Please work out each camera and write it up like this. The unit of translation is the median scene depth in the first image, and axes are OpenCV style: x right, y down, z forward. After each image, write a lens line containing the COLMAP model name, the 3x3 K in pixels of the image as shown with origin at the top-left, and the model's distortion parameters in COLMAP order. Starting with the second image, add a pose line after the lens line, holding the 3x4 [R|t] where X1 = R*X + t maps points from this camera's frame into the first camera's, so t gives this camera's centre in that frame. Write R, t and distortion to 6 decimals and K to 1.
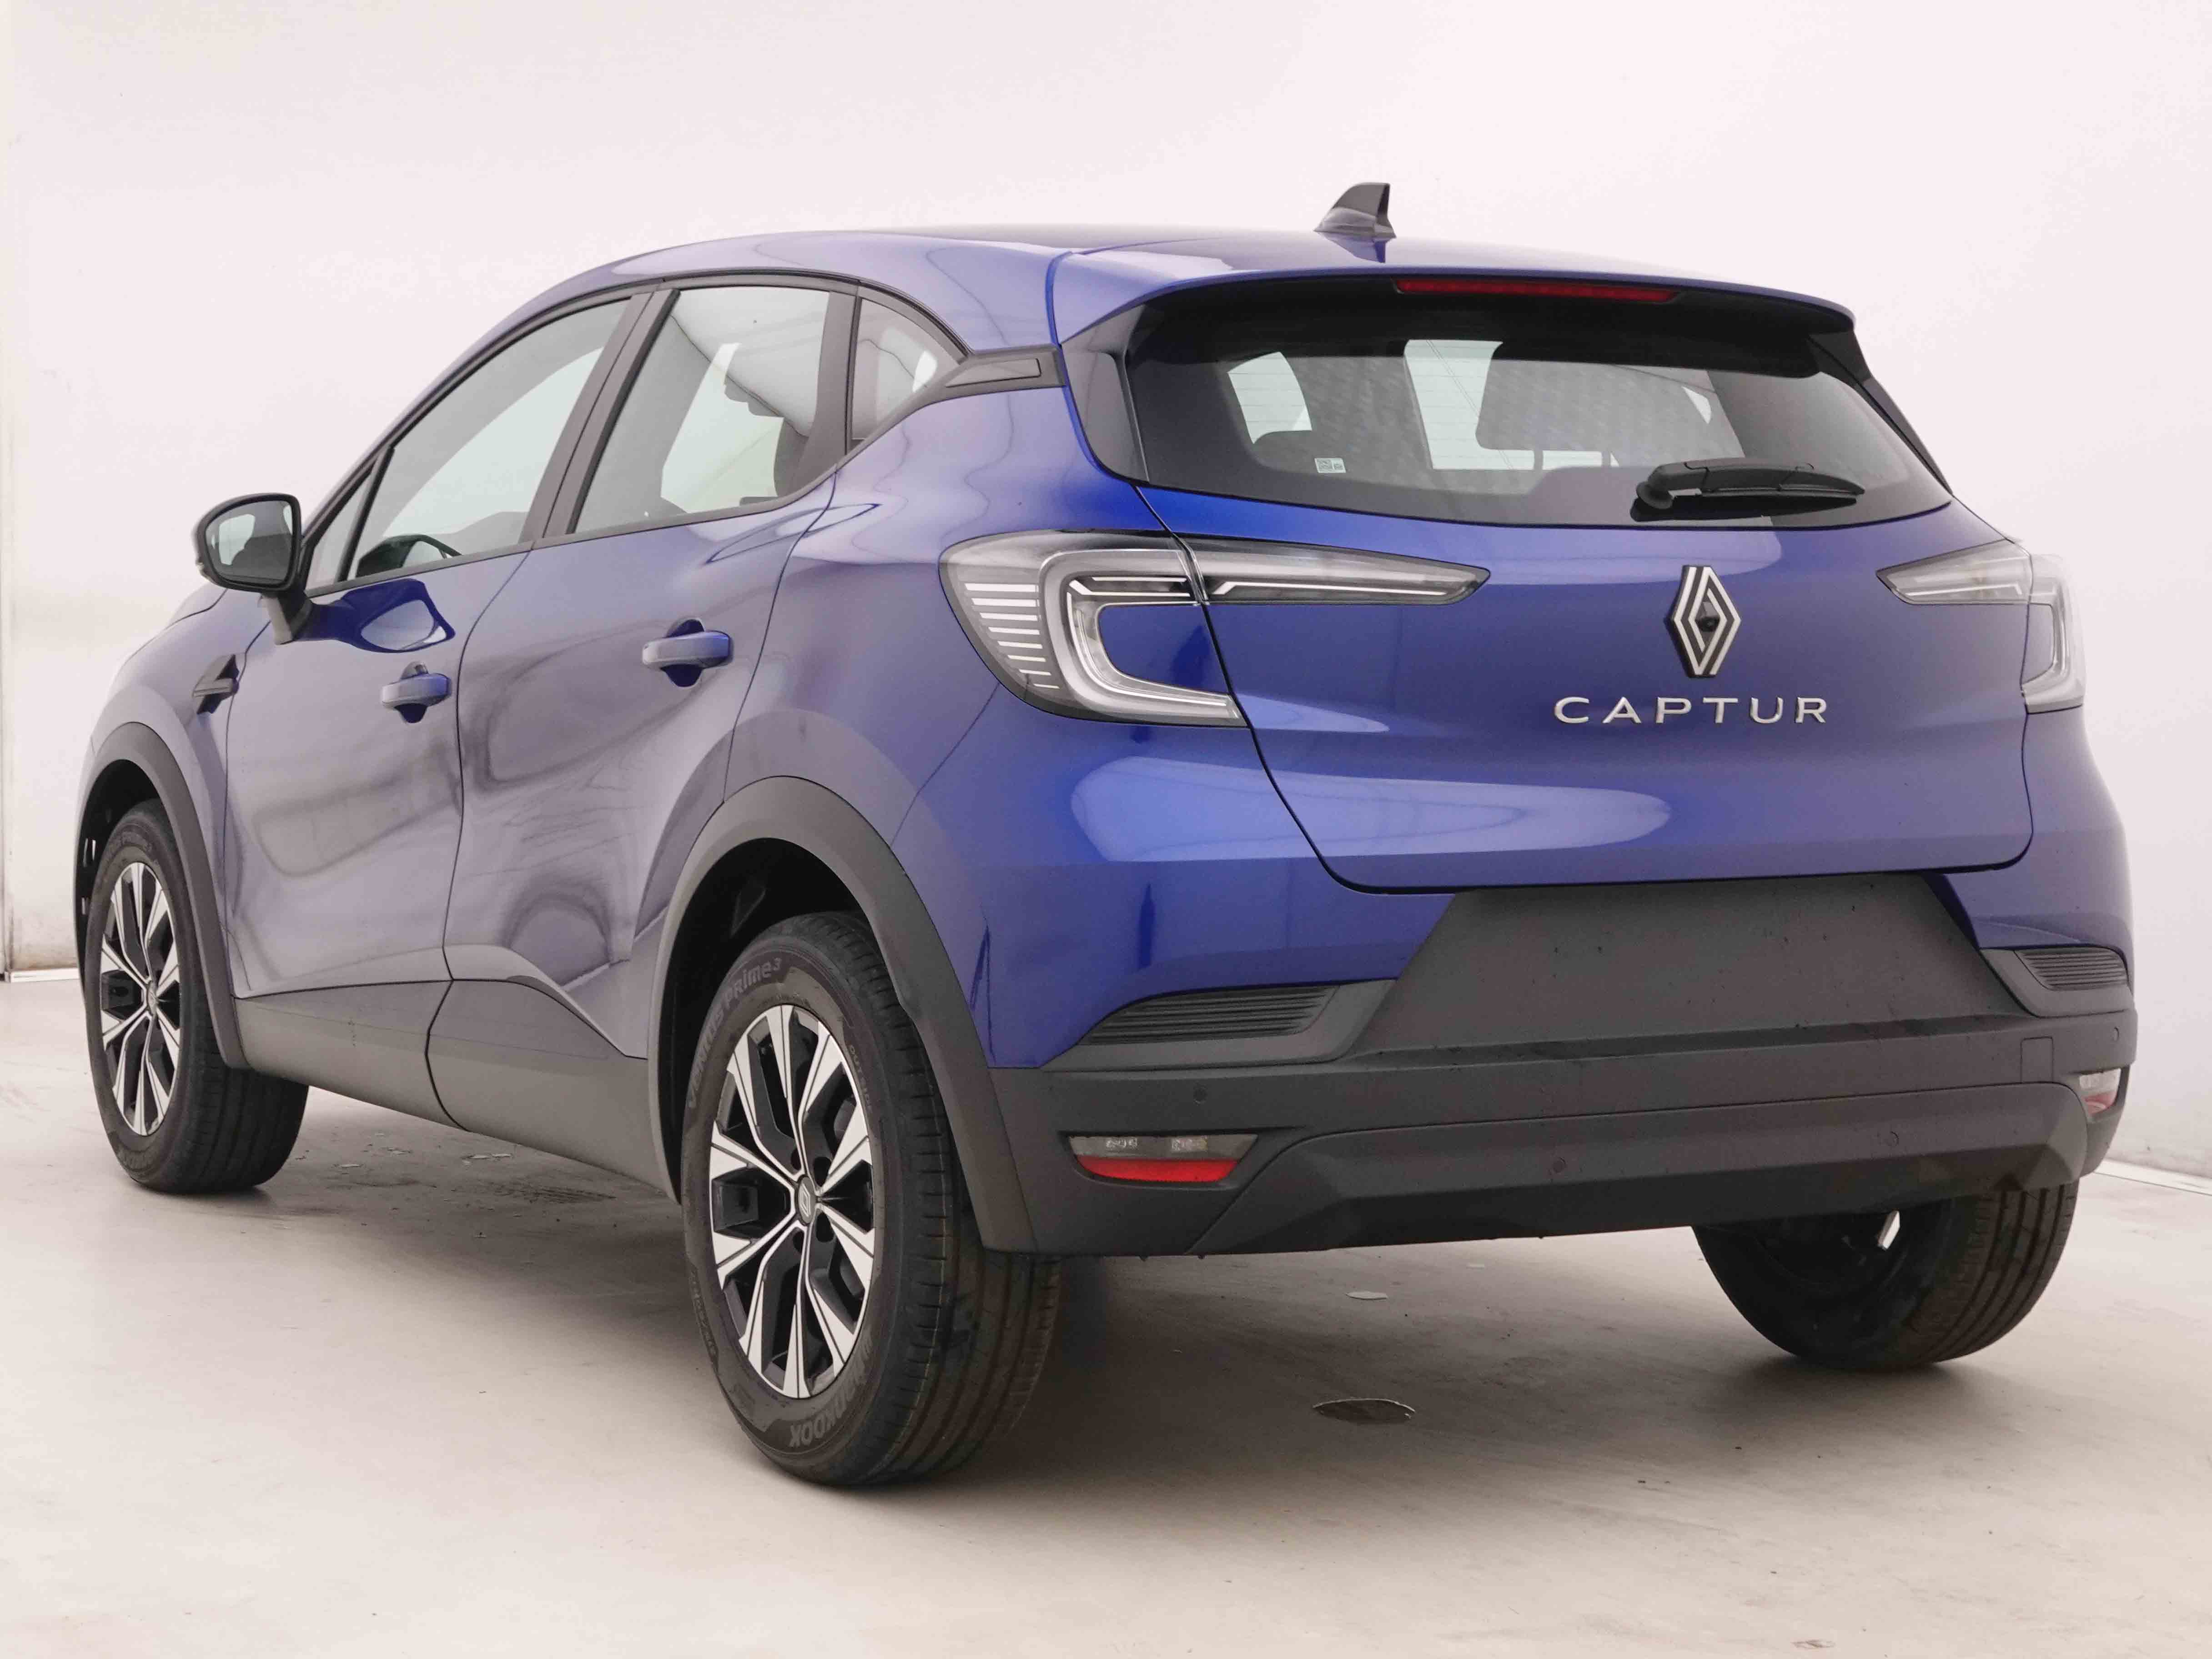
lens RADIAL K [[4333.0, 0, 1113.7], [0, 4333.0, 837.8], [0, 0, 1]] dist [0.036300, 0.000000]
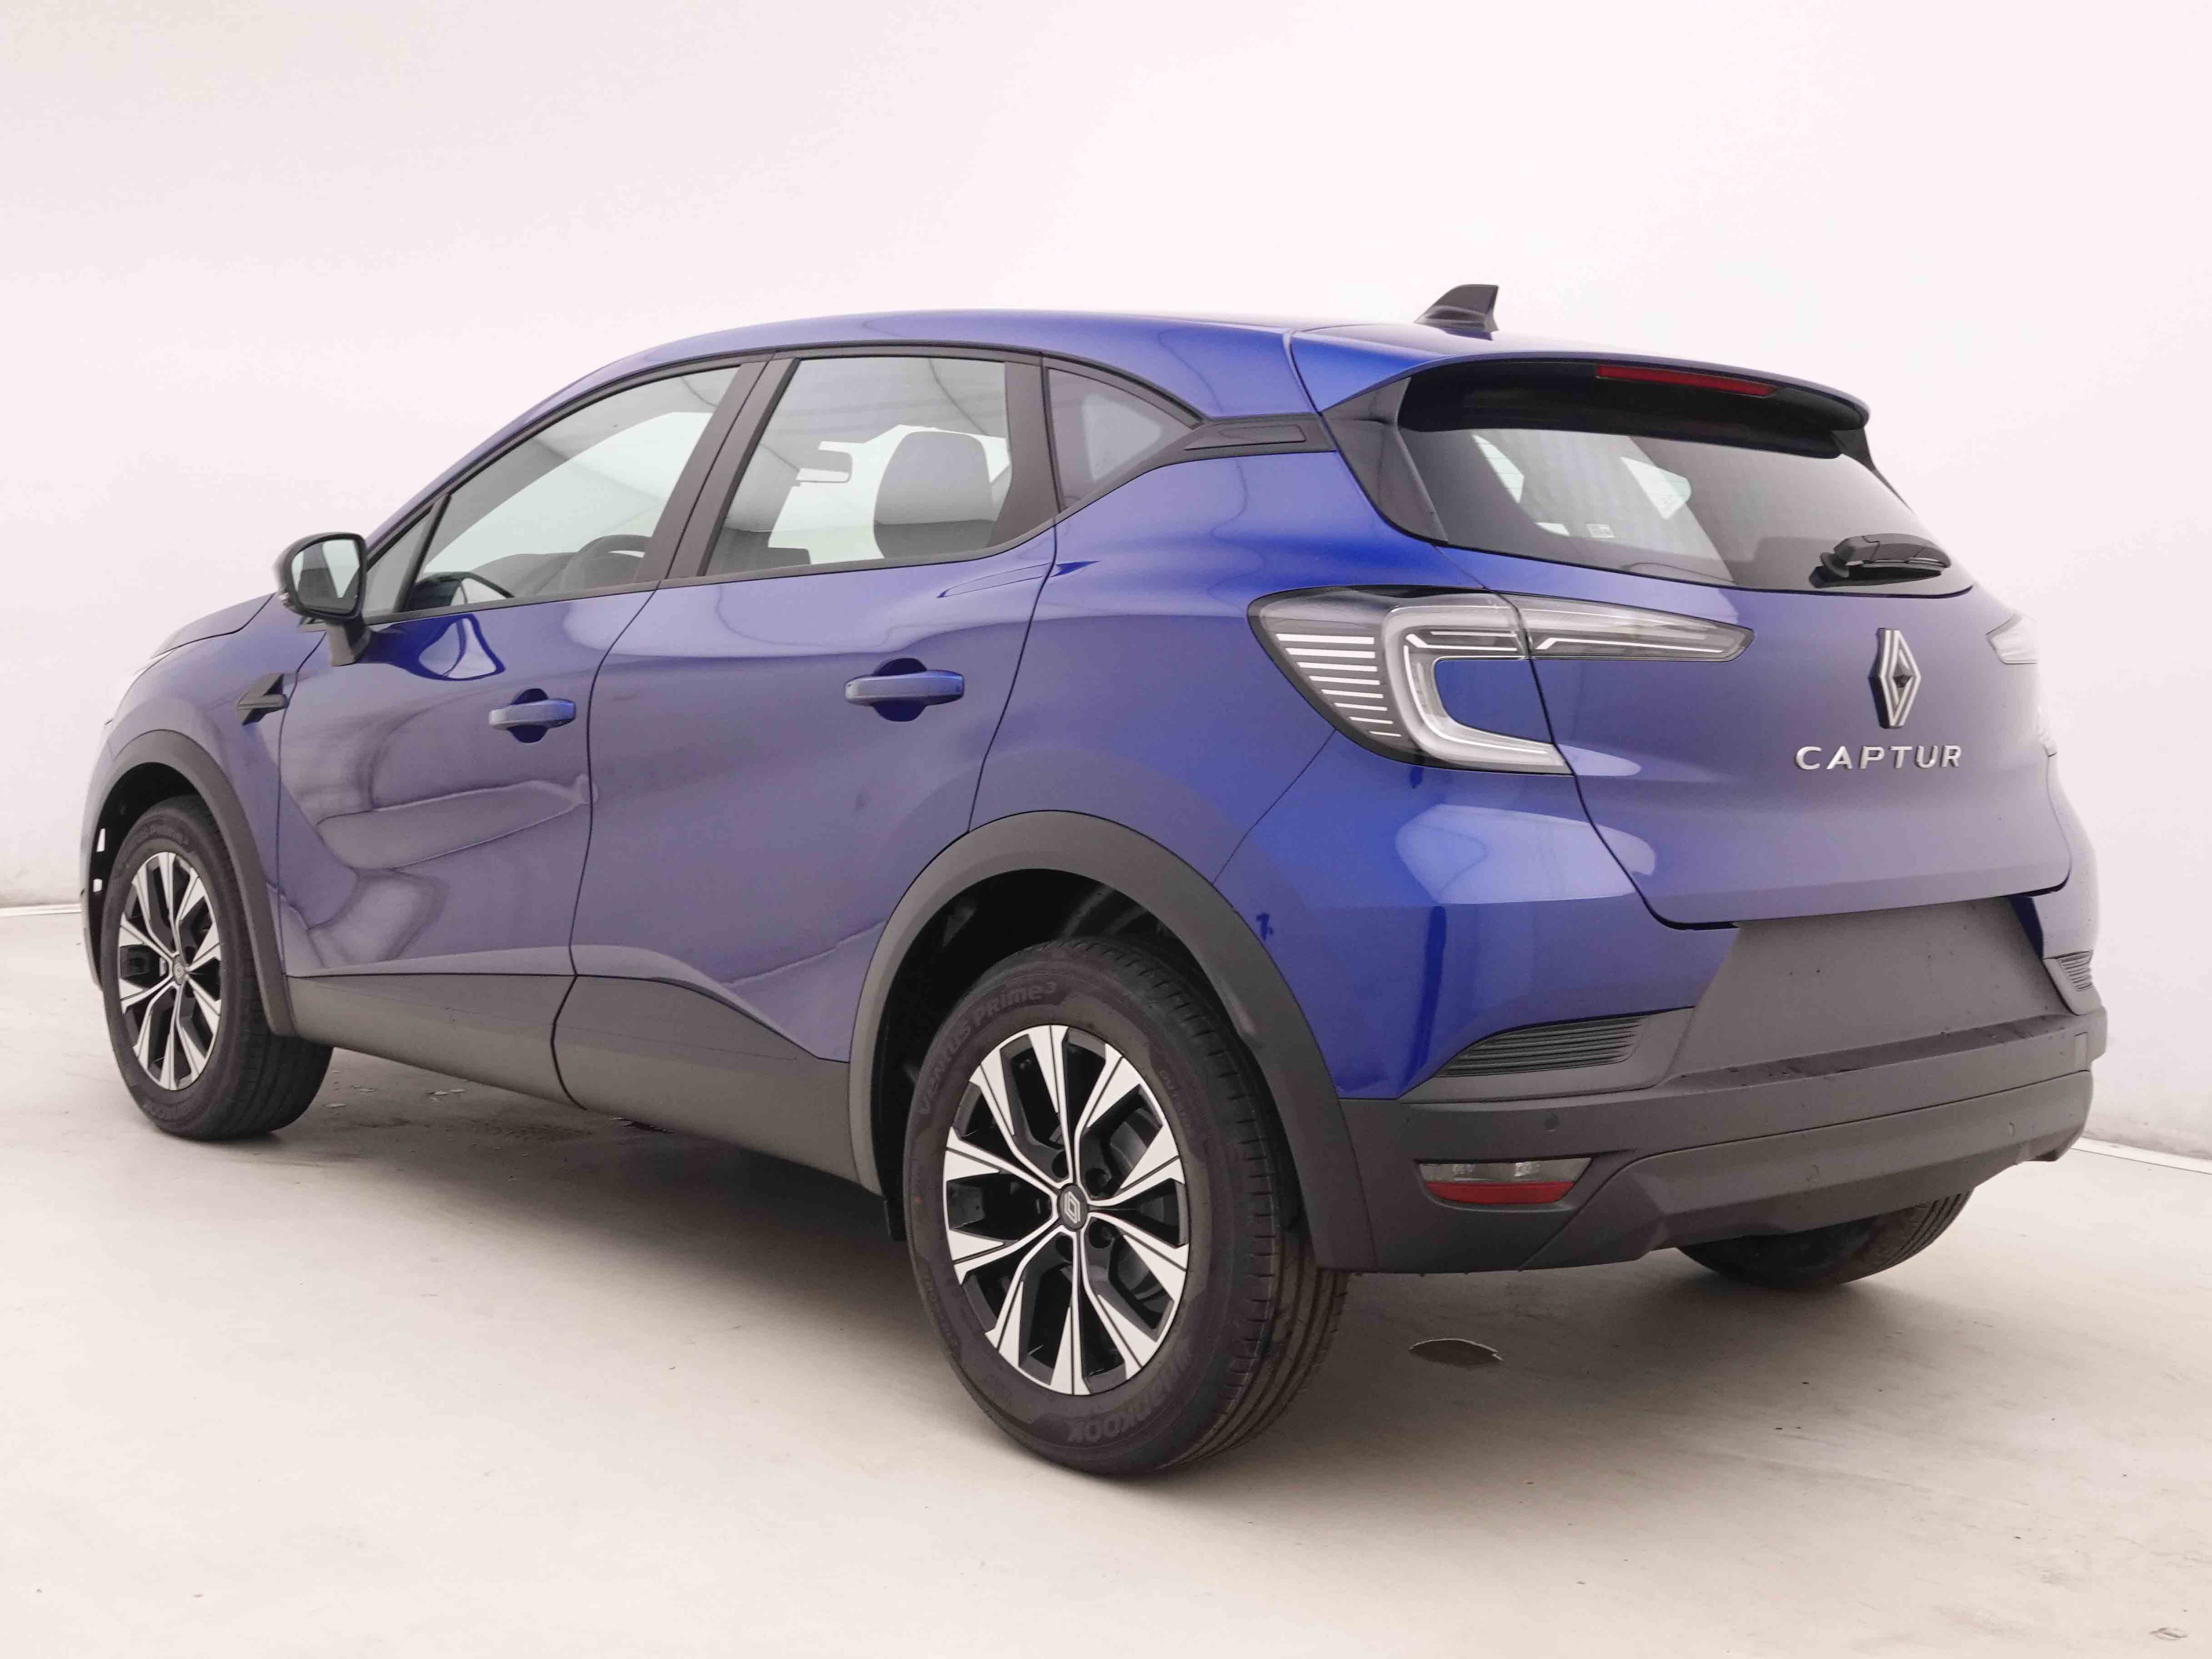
lens RADIAL K [[2740.2, 0, 1094.3], [0, 2740.2, 815.4], [0, 0, 1]] dist [0.032473, 0.000000]
pose [[0.972878, 0.000782, 0.231316, -0.222900], [-0.004523, 0.999867, 0.015642, -0.023680], [-0.231273, -0.016264, 0.972753, 0.343564]]
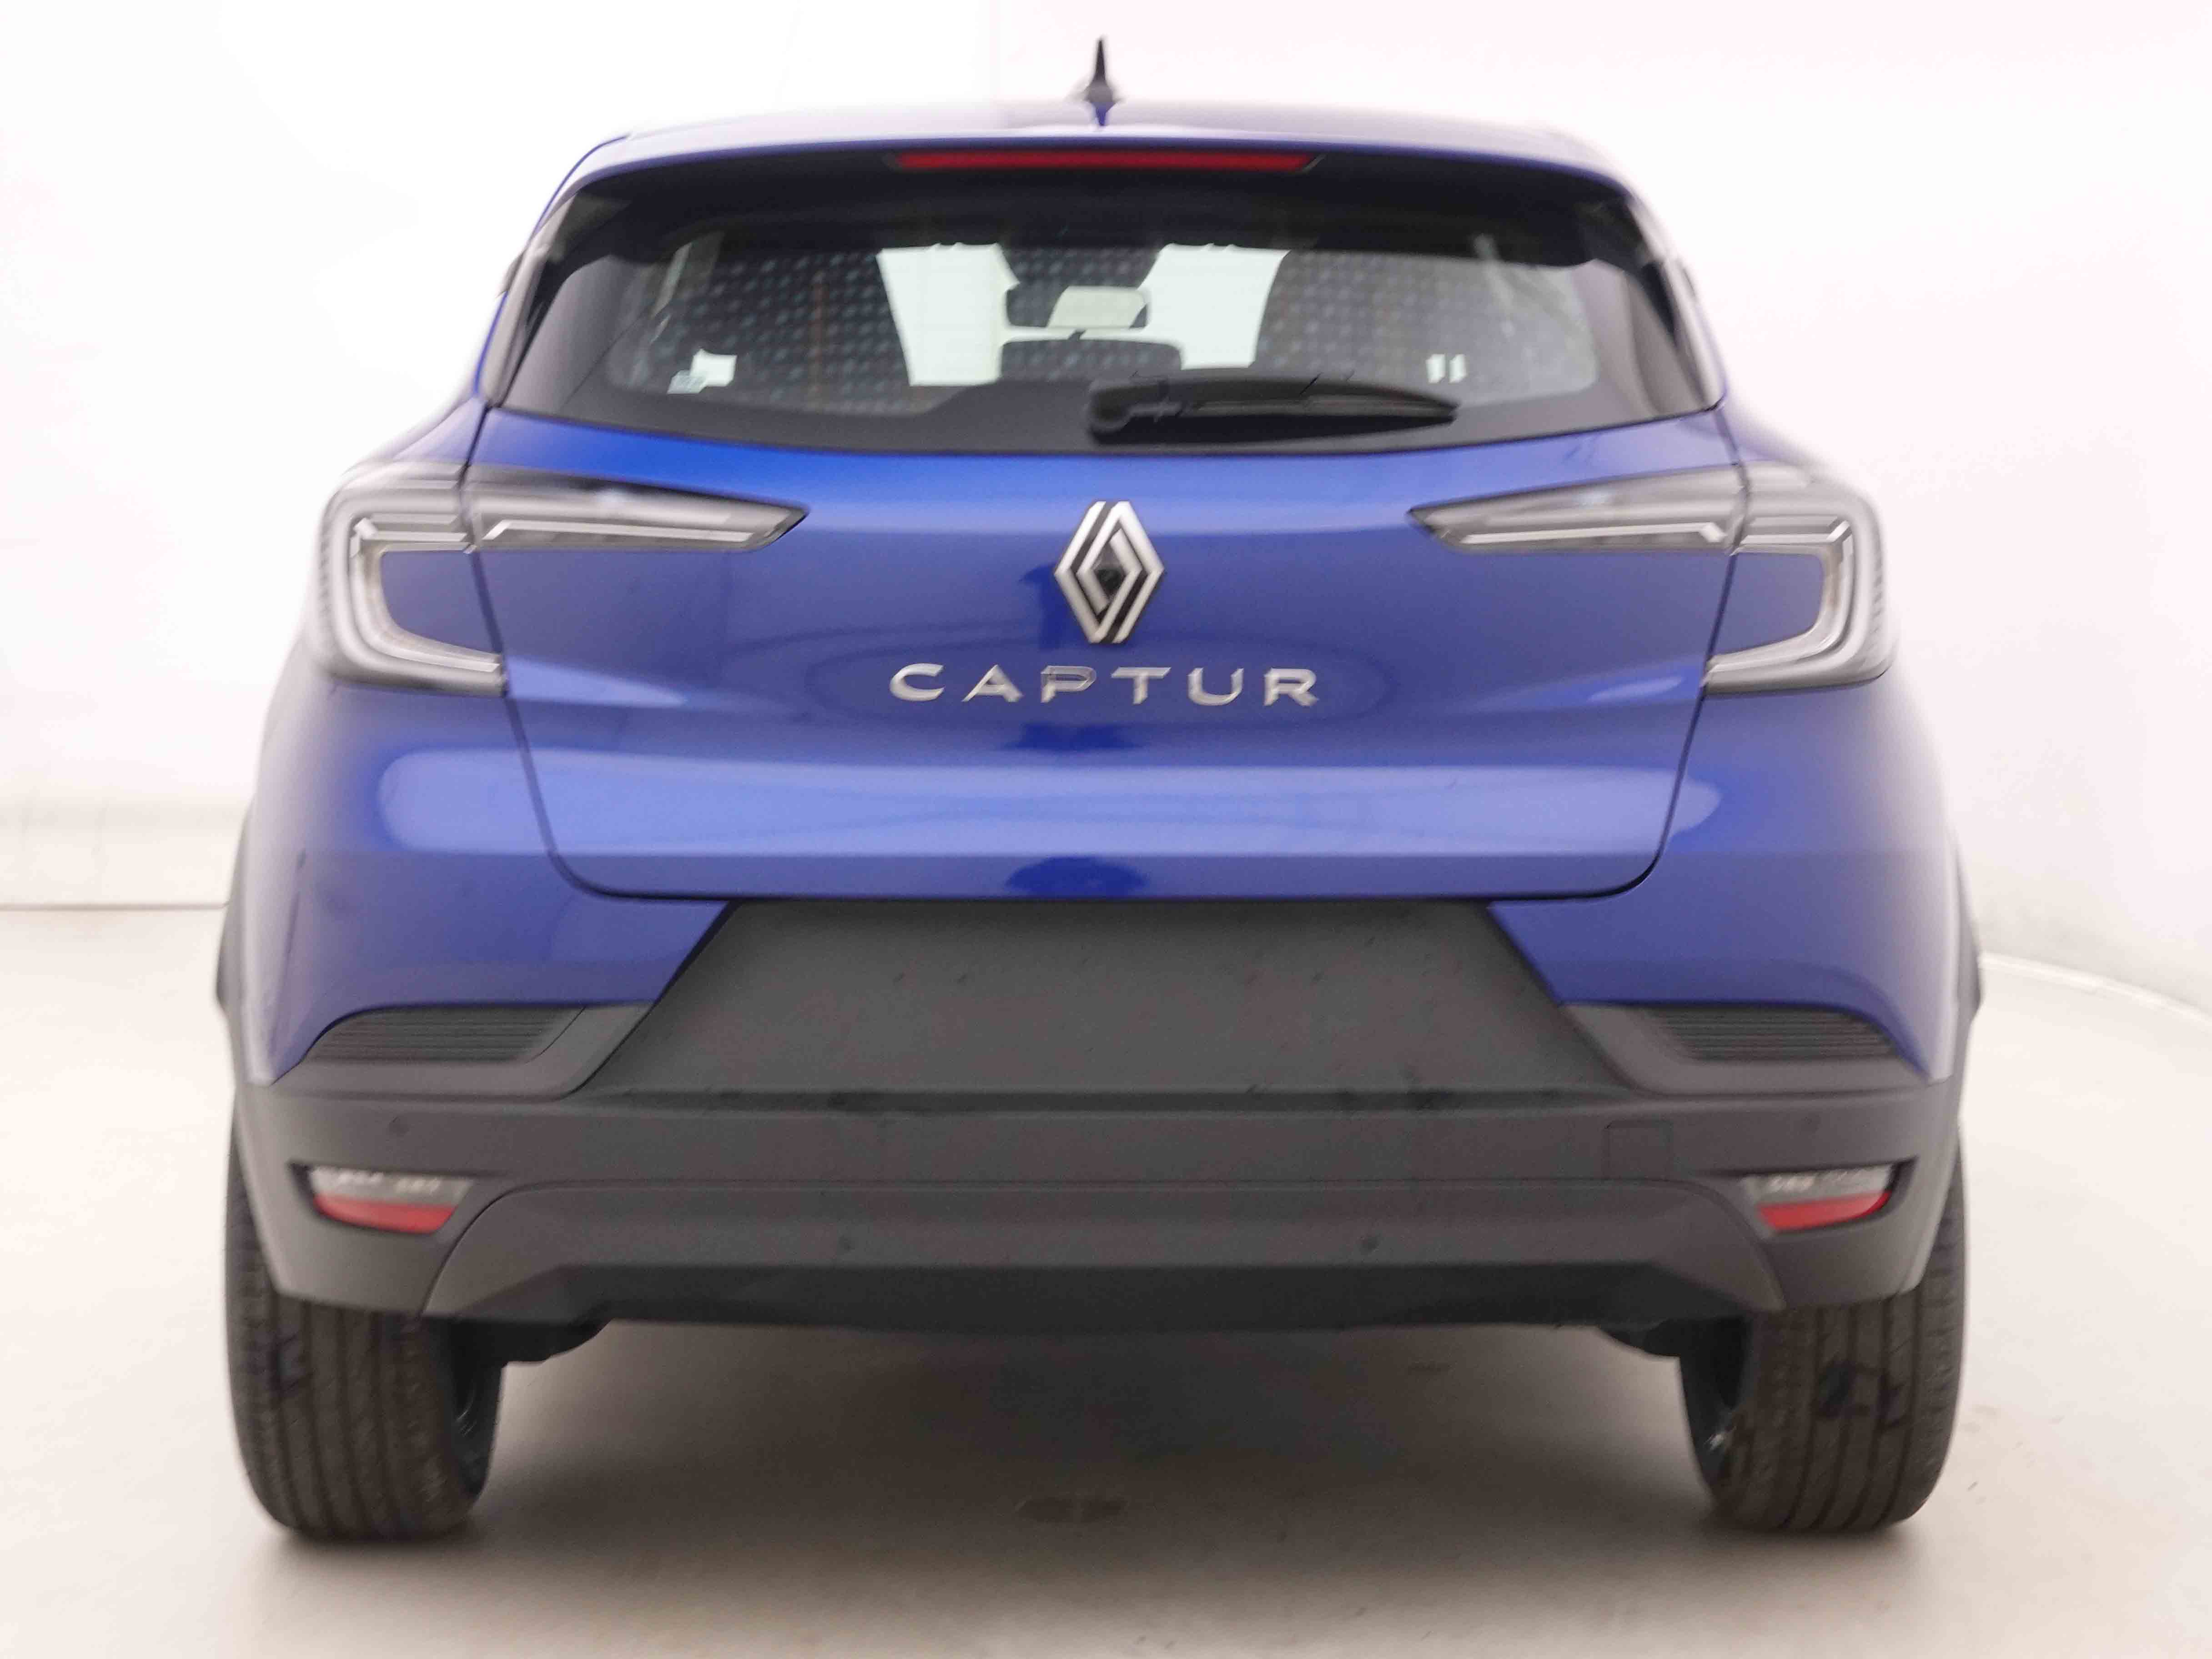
lens RADIAL K [[4333.0, 0, 1100.0], [0, 4333.0, 826.1], [0, 0, 1]] dist [0.036300, 0.000000]
pose [[0.882795, 0.035065, -0.468447, 0.490912], [-0.026920, 0.999348, 0.024074, -0.022014], [0.468986, -0.008641, 0.883163, 0.289186]]
